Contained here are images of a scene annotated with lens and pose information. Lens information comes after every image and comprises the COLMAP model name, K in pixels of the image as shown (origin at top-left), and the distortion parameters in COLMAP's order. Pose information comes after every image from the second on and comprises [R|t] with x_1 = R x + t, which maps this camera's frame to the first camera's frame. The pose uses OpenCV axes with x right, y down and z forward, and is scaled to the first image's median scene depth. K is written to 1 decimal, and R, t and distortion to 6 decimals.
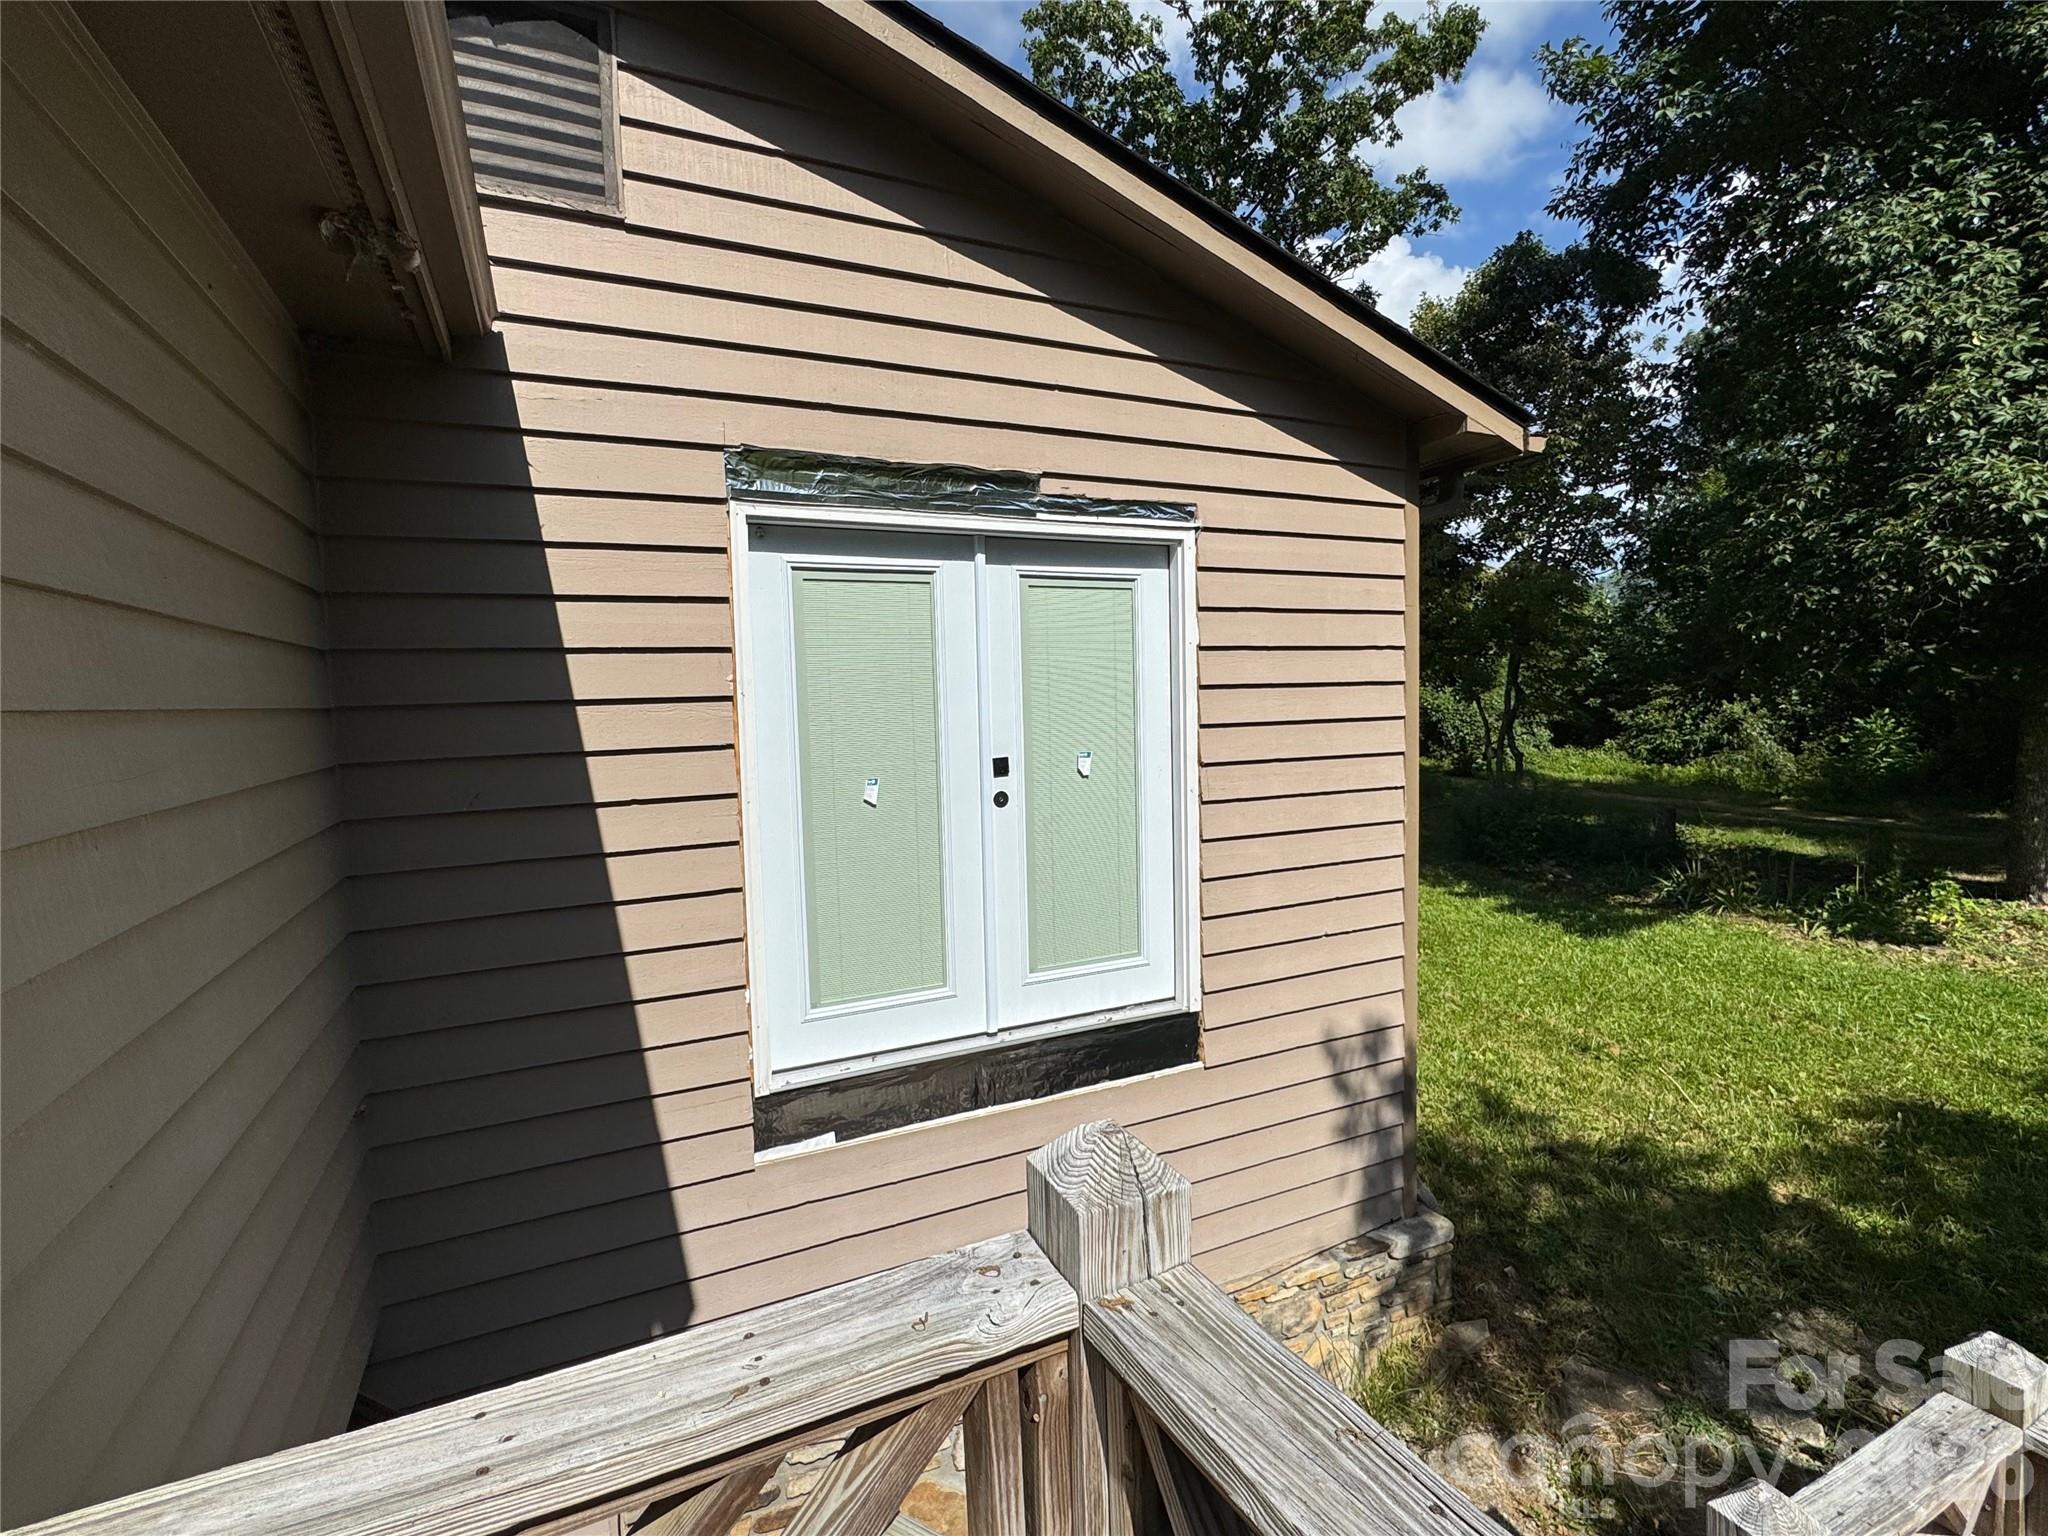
lens RADIAL K [[956.5, 0, 1027.4], [0, 956.5, 765.5], [0, 0, 1]] dist [-0.003251, -0.001141]
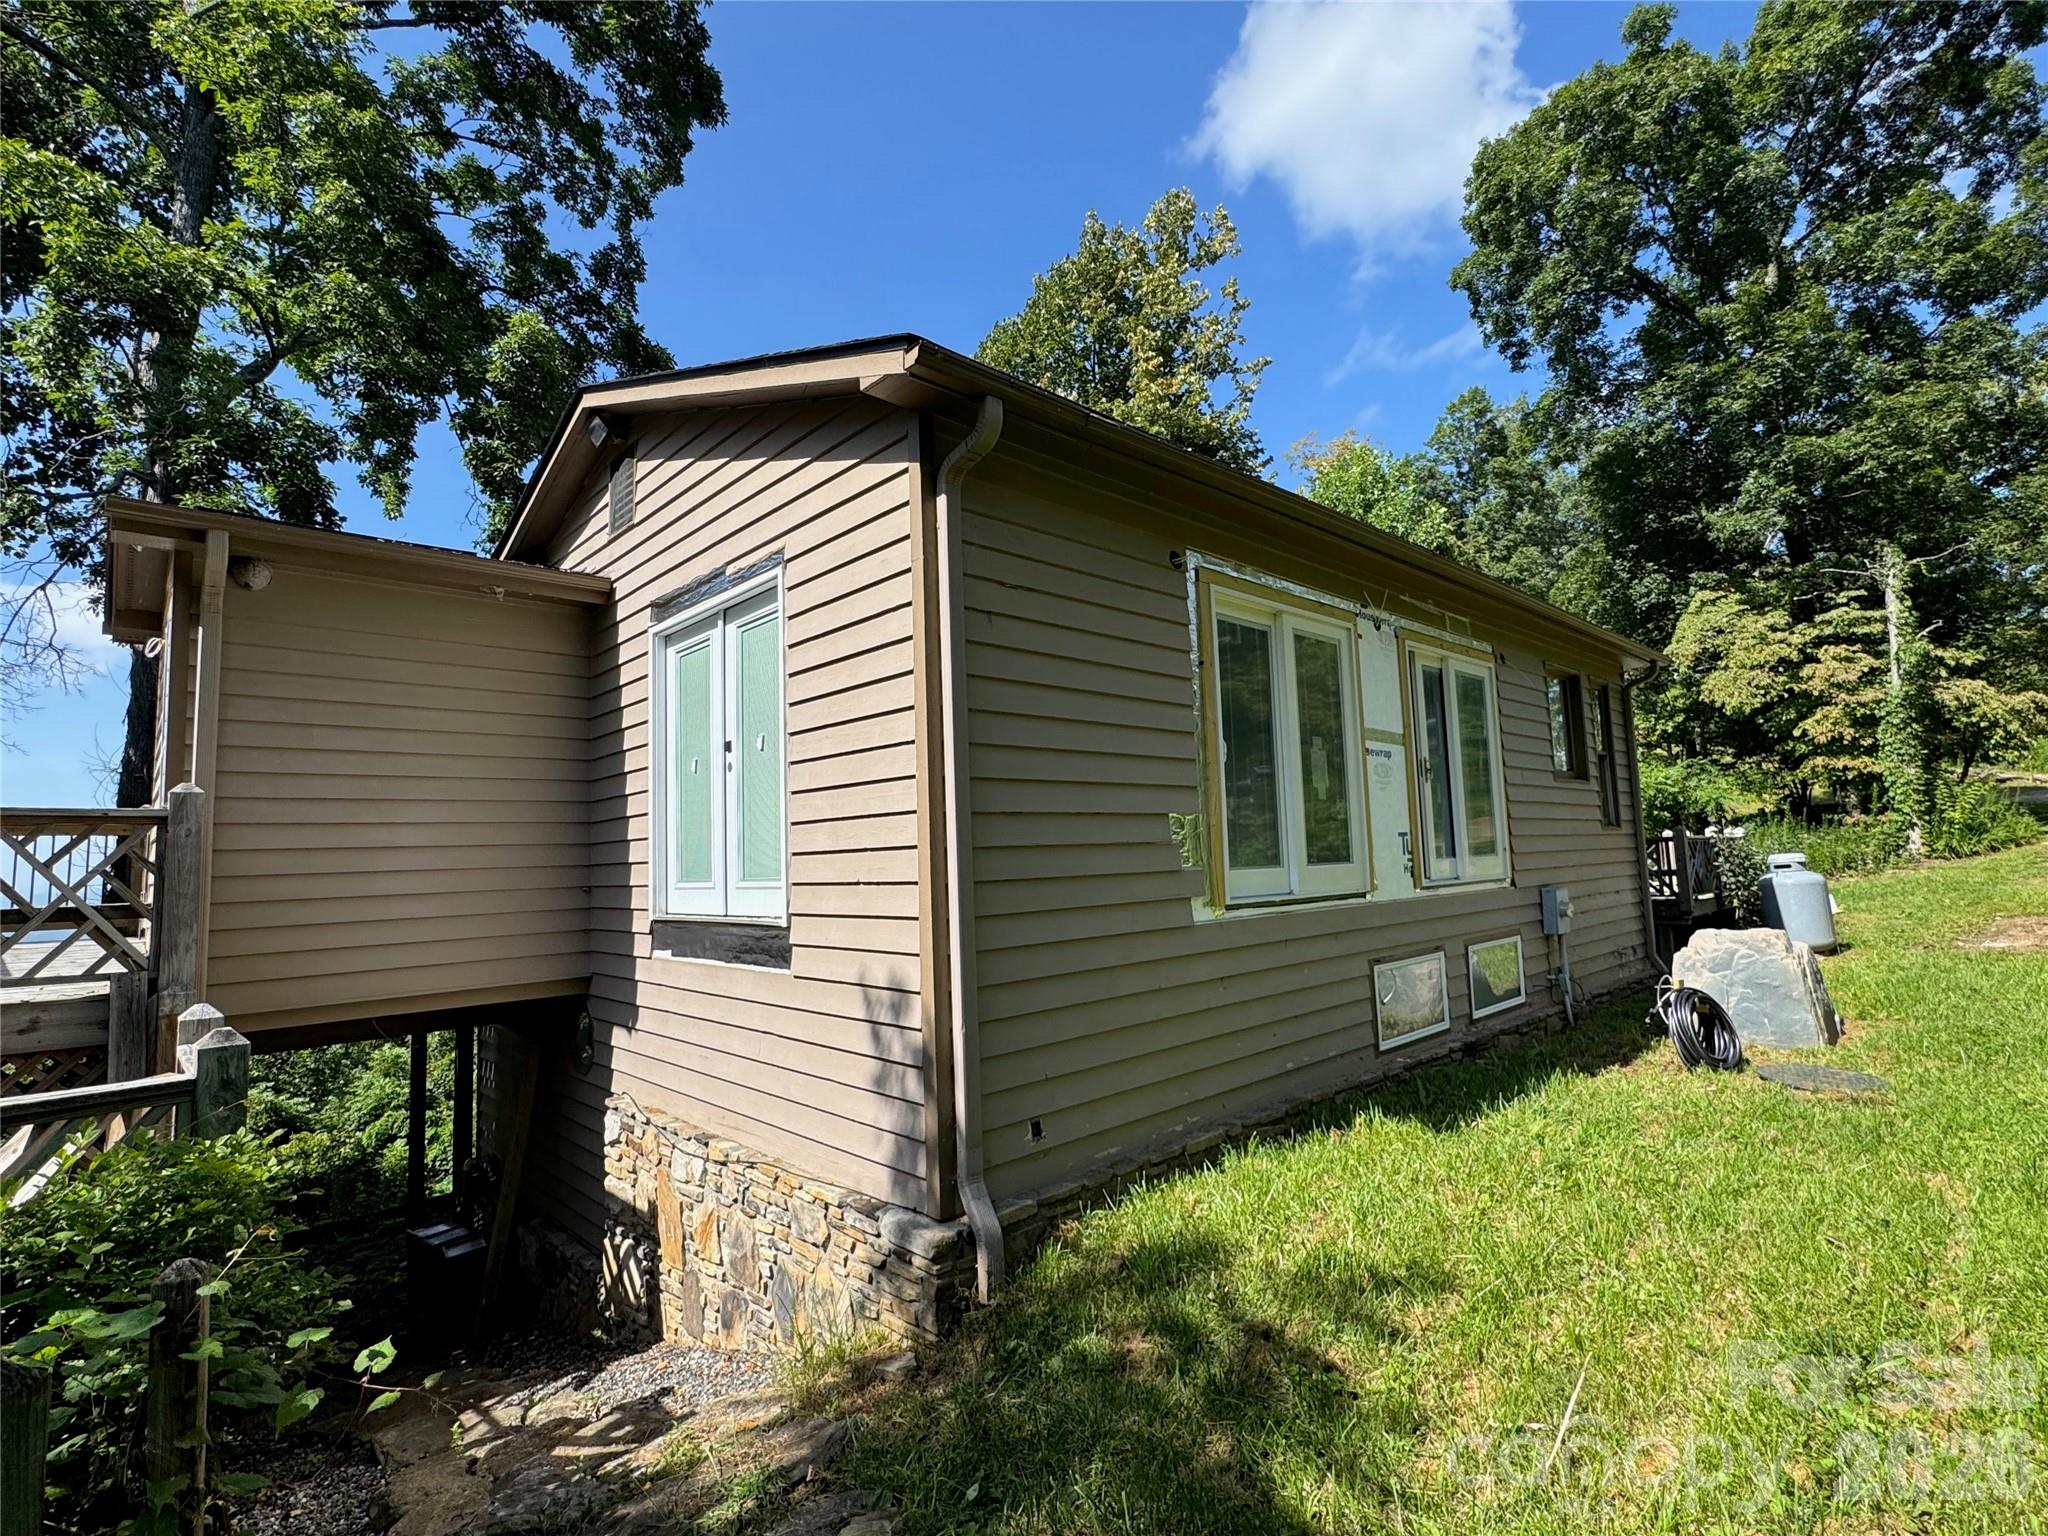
lens RADIAL K [[969.1, 0, 1031.1], [0, 969.1, 770.9], [0, 0, 1]] dist [-0.000185, -0.001582]
pose [[0.309080, -0.073119, -0.948221, 1.626995], [-0.040247, 0.995141, -0.089856, 0.162956], [0.950184, 0.065936, 0.304636, 0.964720]]
